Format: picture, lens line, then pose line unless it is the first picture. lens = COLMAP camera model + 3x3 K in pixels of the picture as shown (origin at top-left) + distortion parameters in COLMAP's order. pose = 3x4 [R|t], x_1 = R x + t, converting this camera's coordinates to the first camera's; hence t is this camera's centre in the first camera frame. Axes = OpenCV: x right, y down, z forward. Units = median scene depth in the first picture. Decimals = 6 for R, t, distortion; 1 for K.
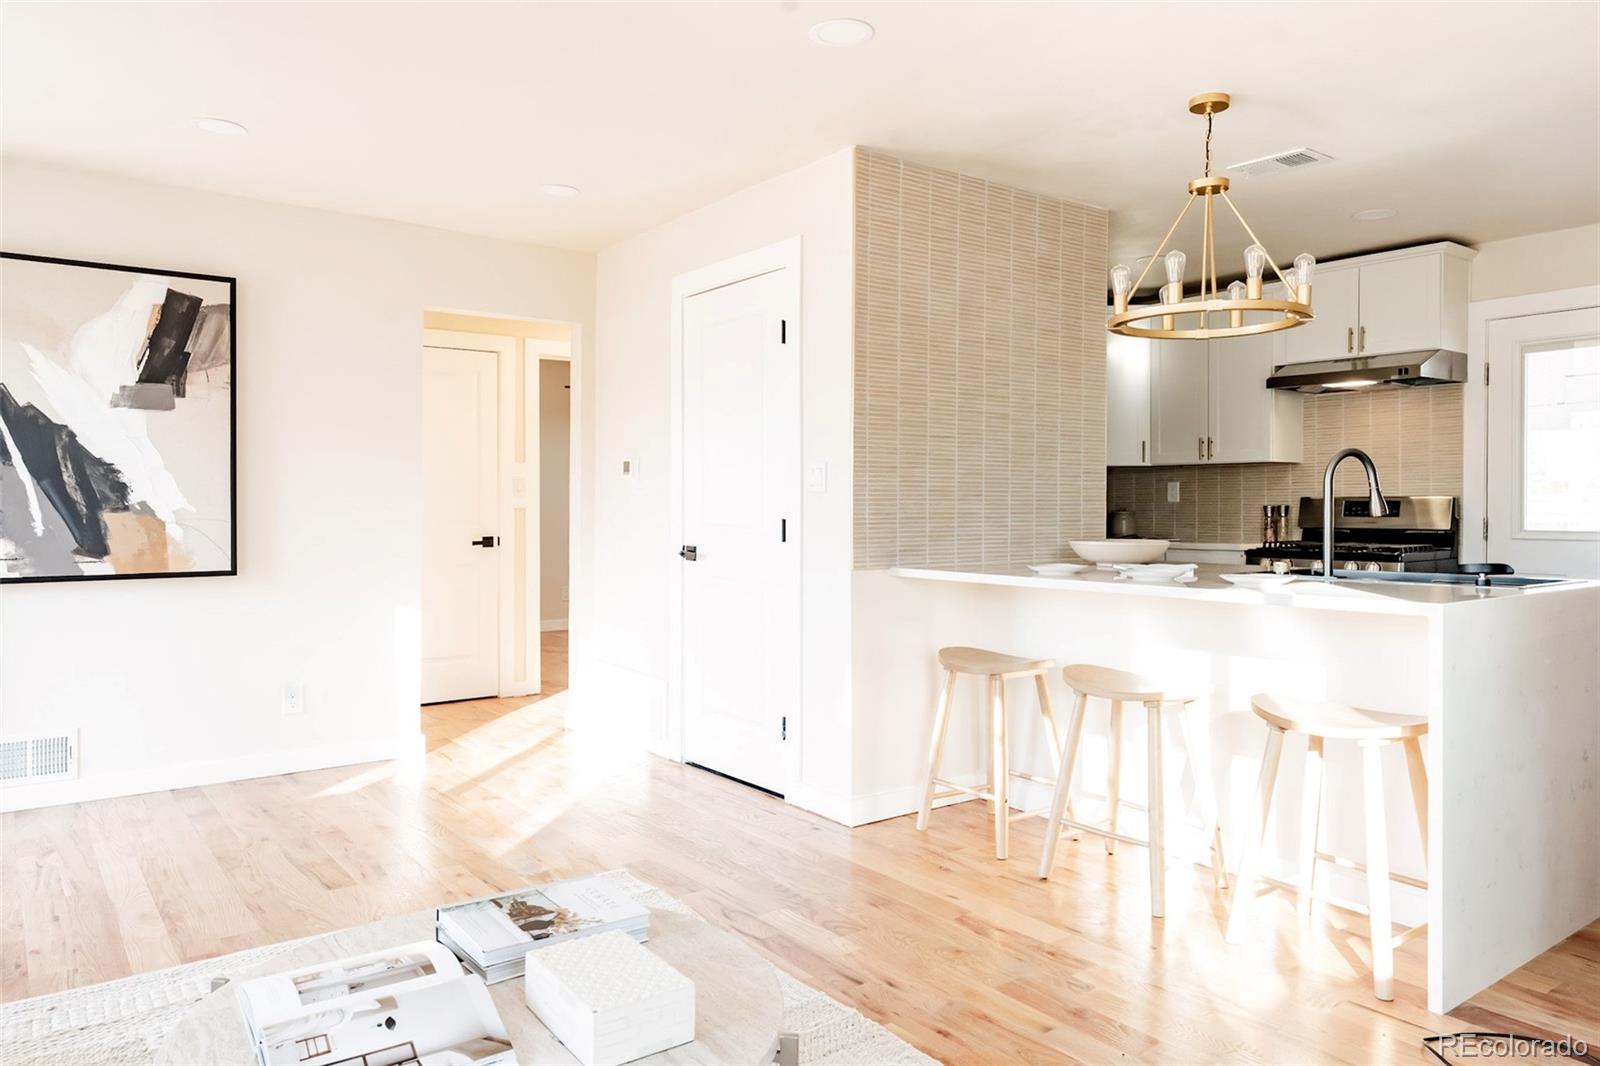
lens RADIAL K [[1084.3, 0, 817.3], [0, 1084.3, 514.9], [0, 0, 1]] dist [0.005769, 0.000217]
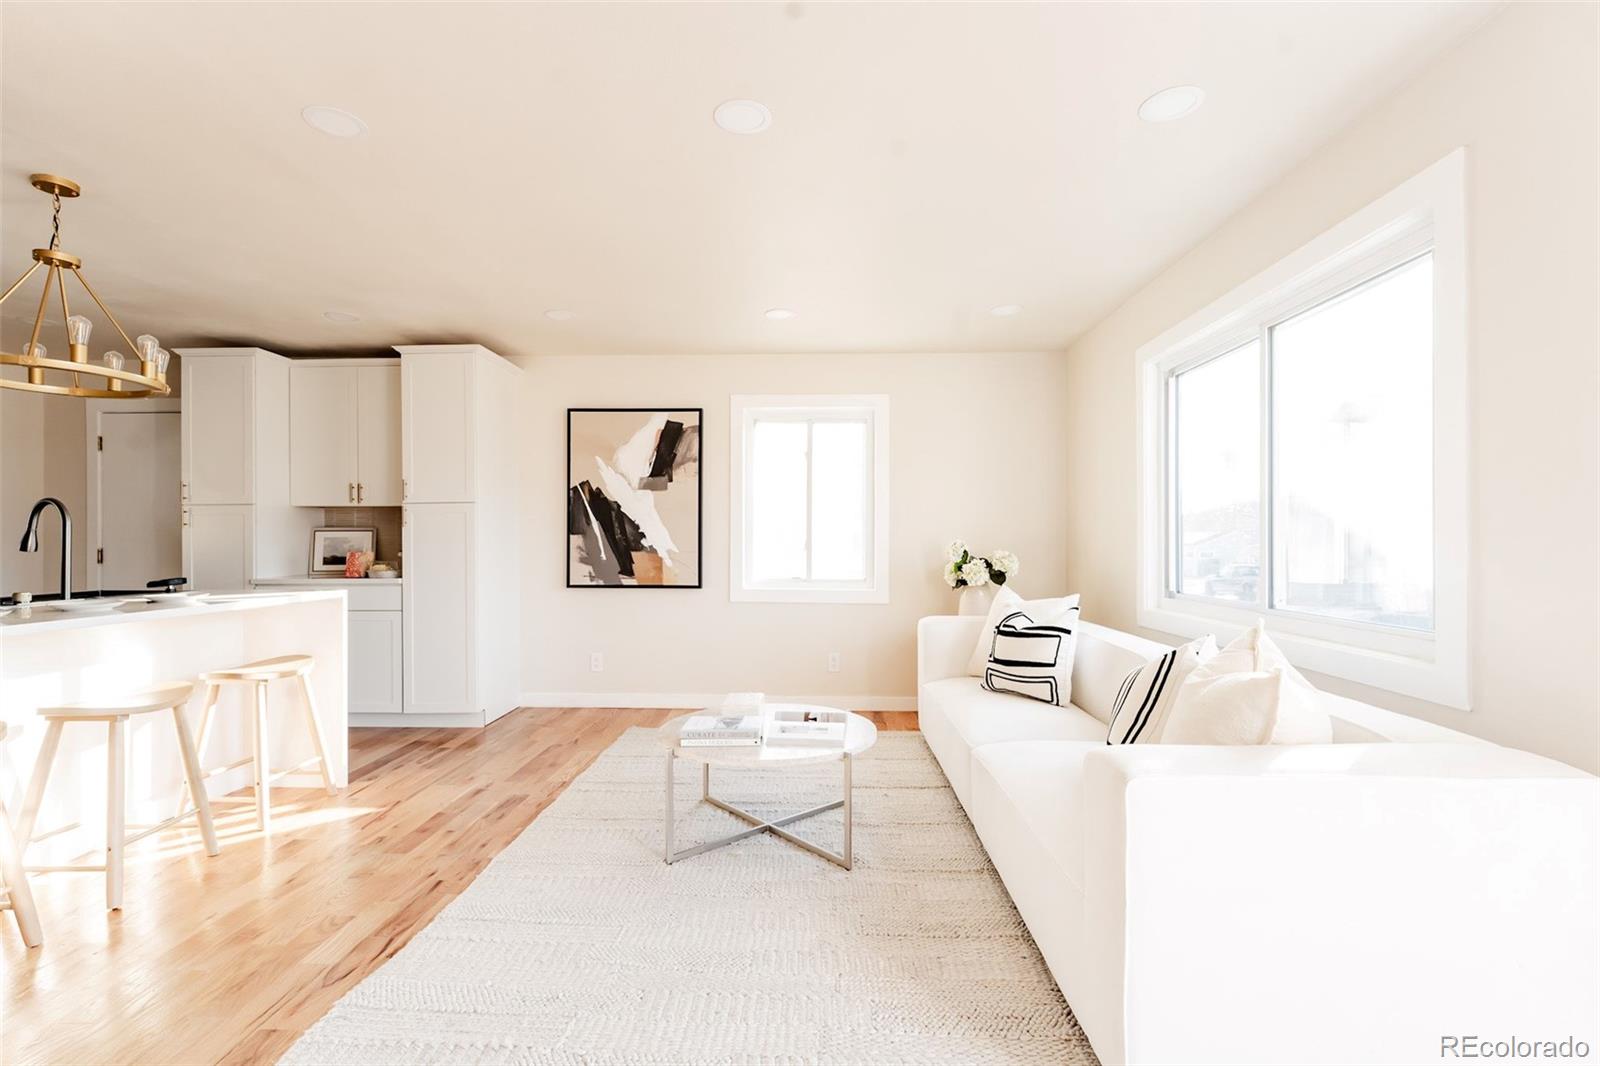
lens RADIAL K [[713.7, 0, 800.0], [0, 713.7, 537.9], [0, 0, 1]] dist [-0.000393, -0.000150]
pose [[-0.772184, 0.003447, 0.635390, -0.568265], [0.006592, 0.999975, 0.002586, -0.008857], [-0.635365, 0.006186, -0.772187, 0.882118]]
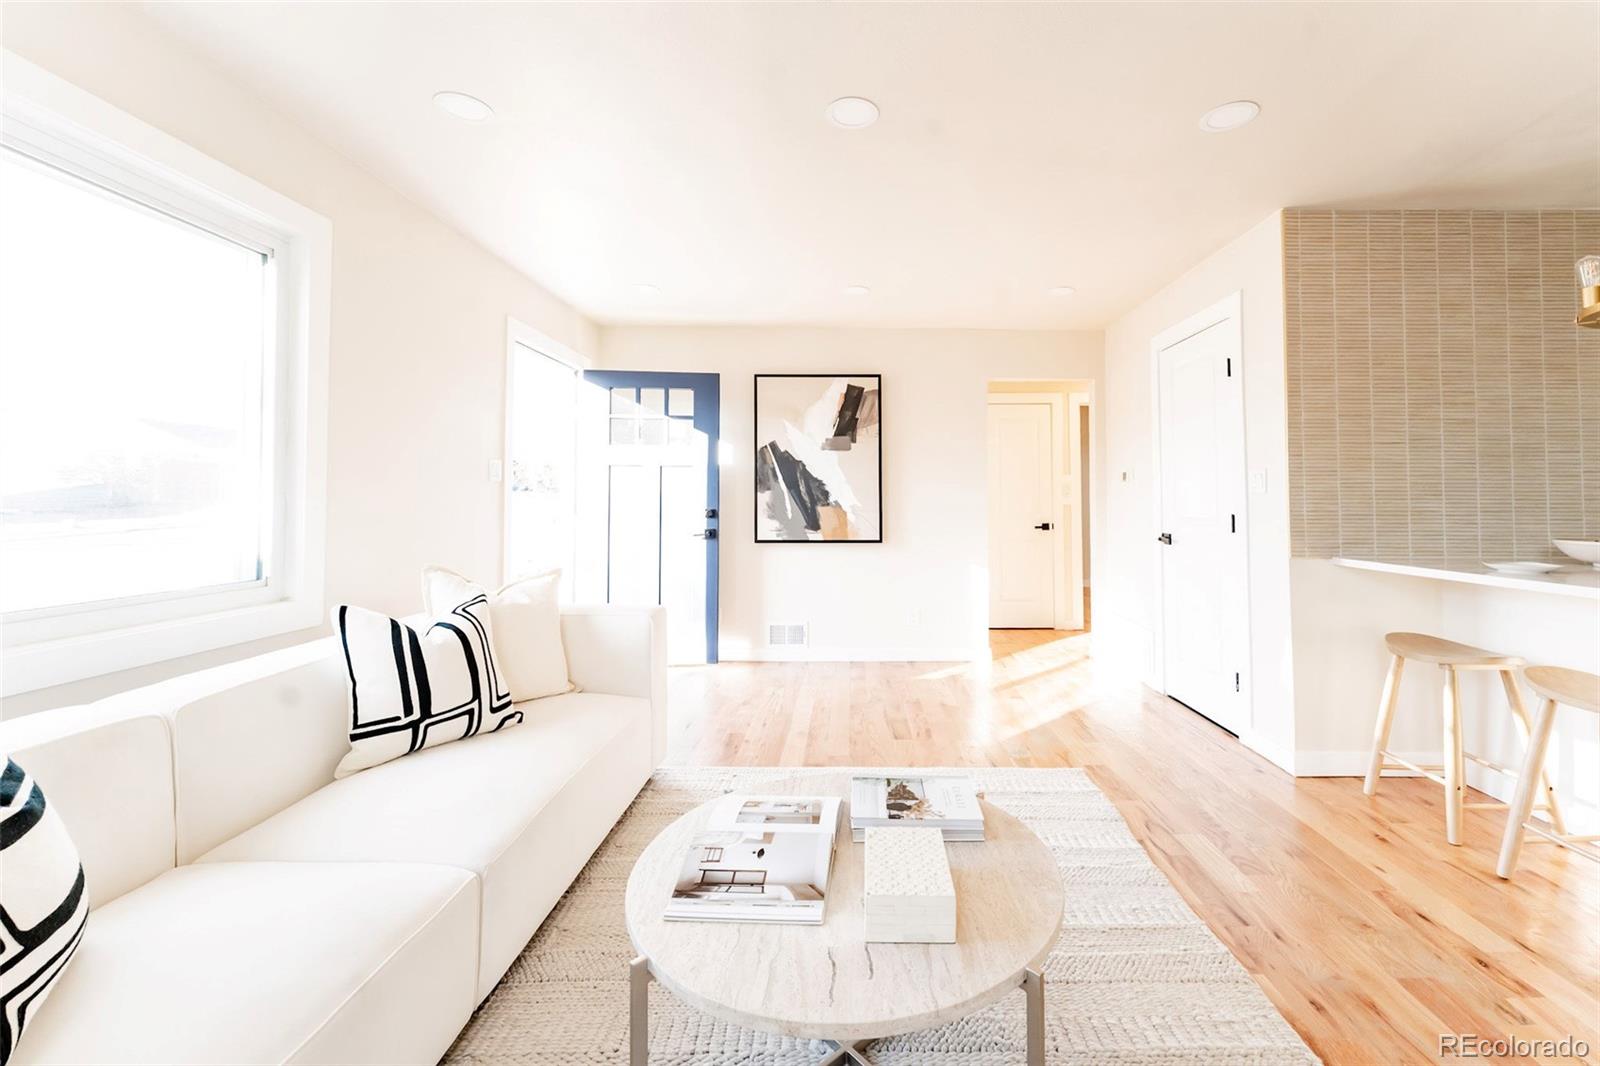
lens RADIAL K [[678.7, 0, 855.0], [0, 678.7, 488.1], [0, 0, 1]] dist [0.001470, -0.000784]
pose [[0.797782, -0.014022, -0.602784, 0.091424], [-0.004416, 0.999567, -0.029097, -0.000618], [0.602930, 0.025875, 0.797374, 0.110140]]
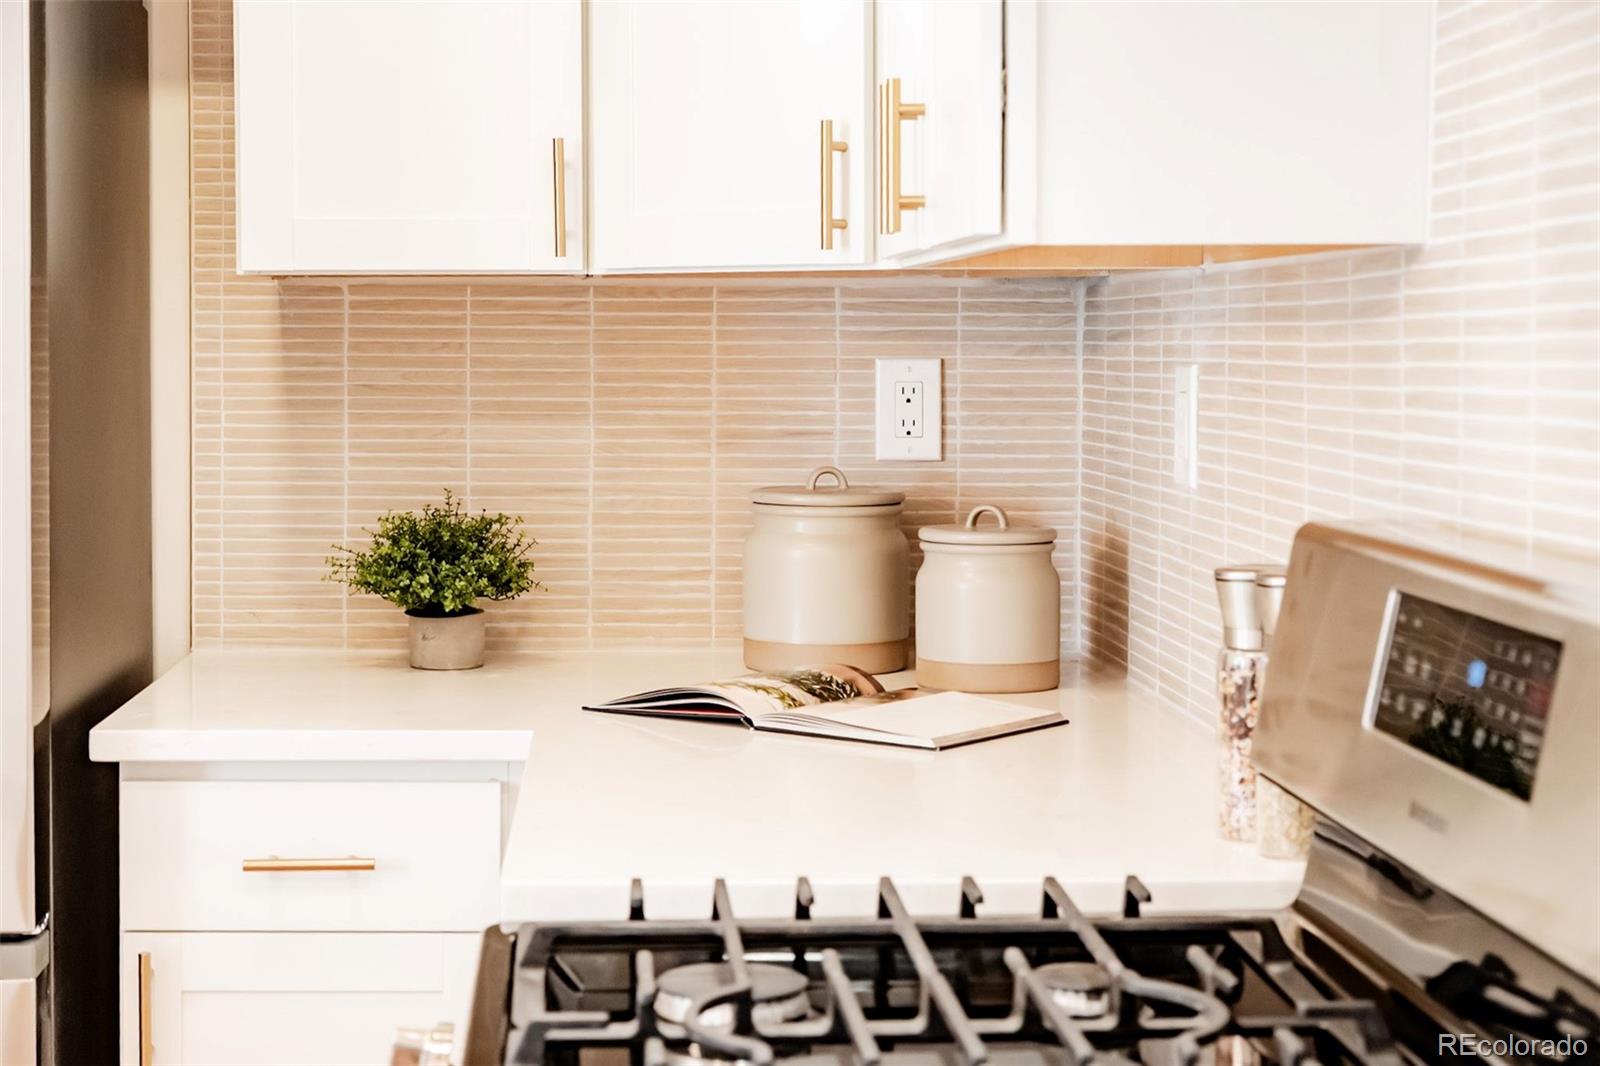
lens RADIAL K [[2690.4, 0, 800.0], [0, 2690.4, 533.0], [0, 0, 1]] dist [-0.022219, -0.032046]
pose [[0.825541, 0.045603, -0.562496, 0.819904], [-0.008772, 0.997646, 0.068008, -0.051633], [0.564273, -0.051209, 0.823998, 1.014296]]
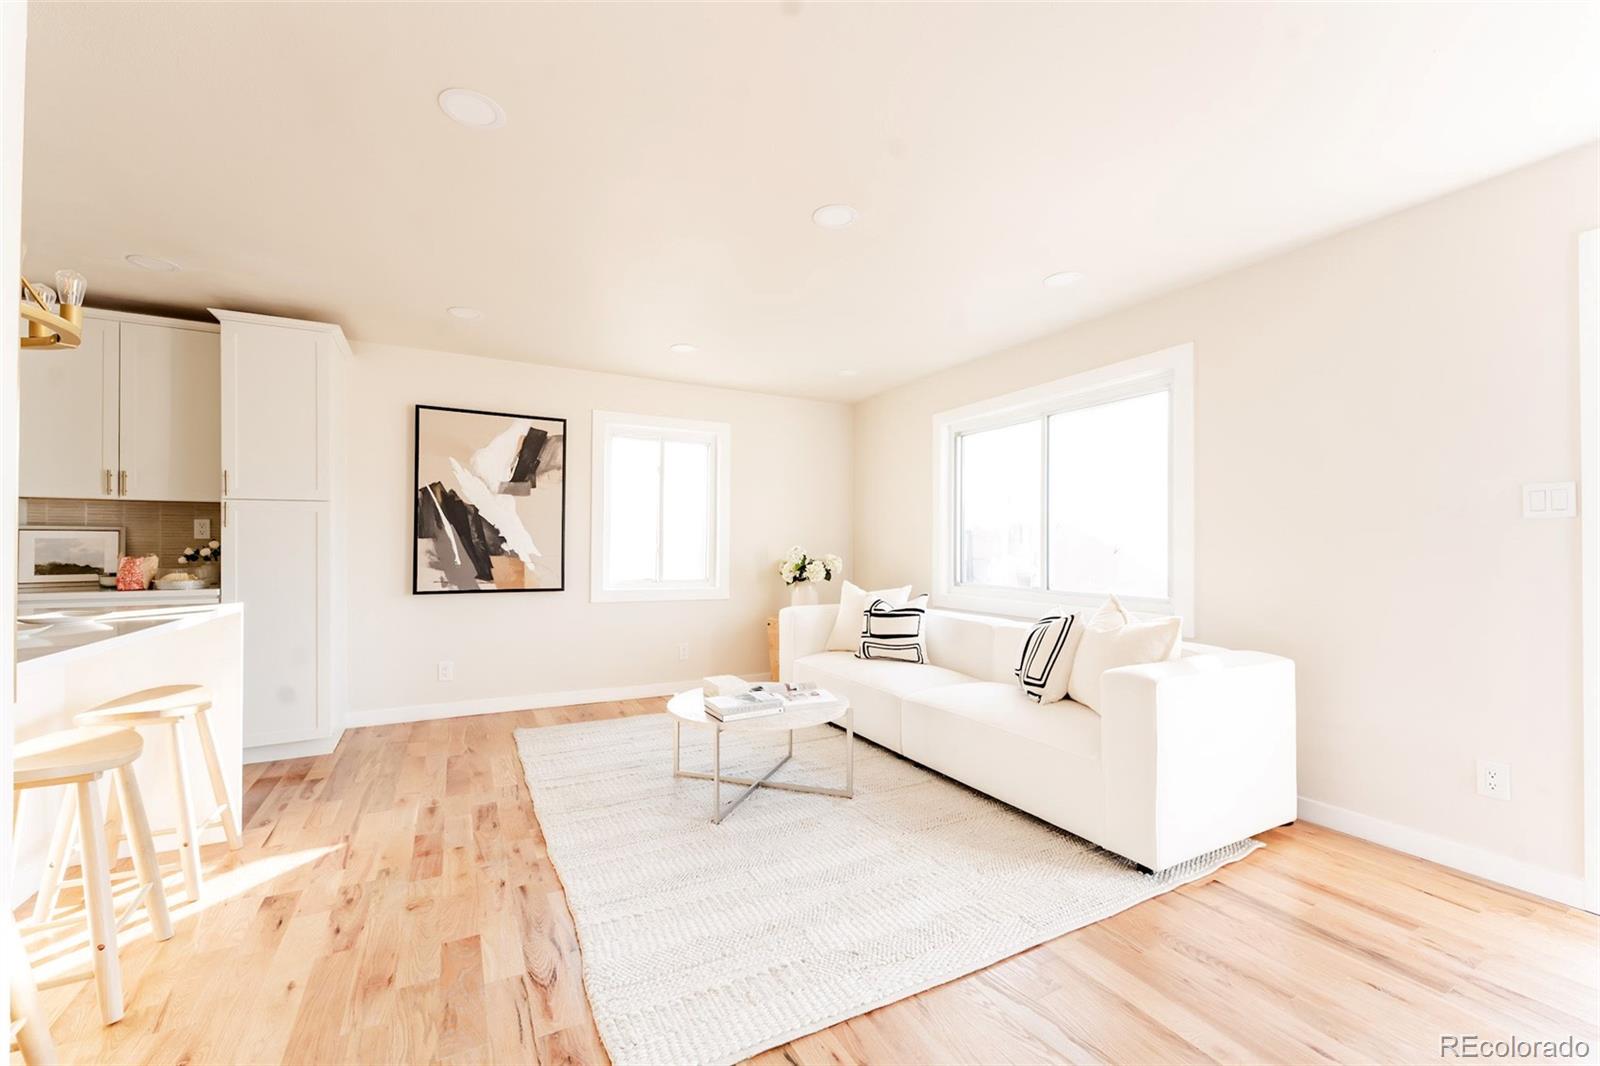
lens RADIAL K [[637.9, 0, 795.7], [0, 637.9, 541.6], [0, 0, 1]] dist [0.002244, 0.000160]
pose [[-0.985655, -0.002678, 0.168751, -0.279886], [-0.002501, 0.999996, 0.001259, -0.011128], [-0.168753, 0.000818, -0.985658, 1.093426]]
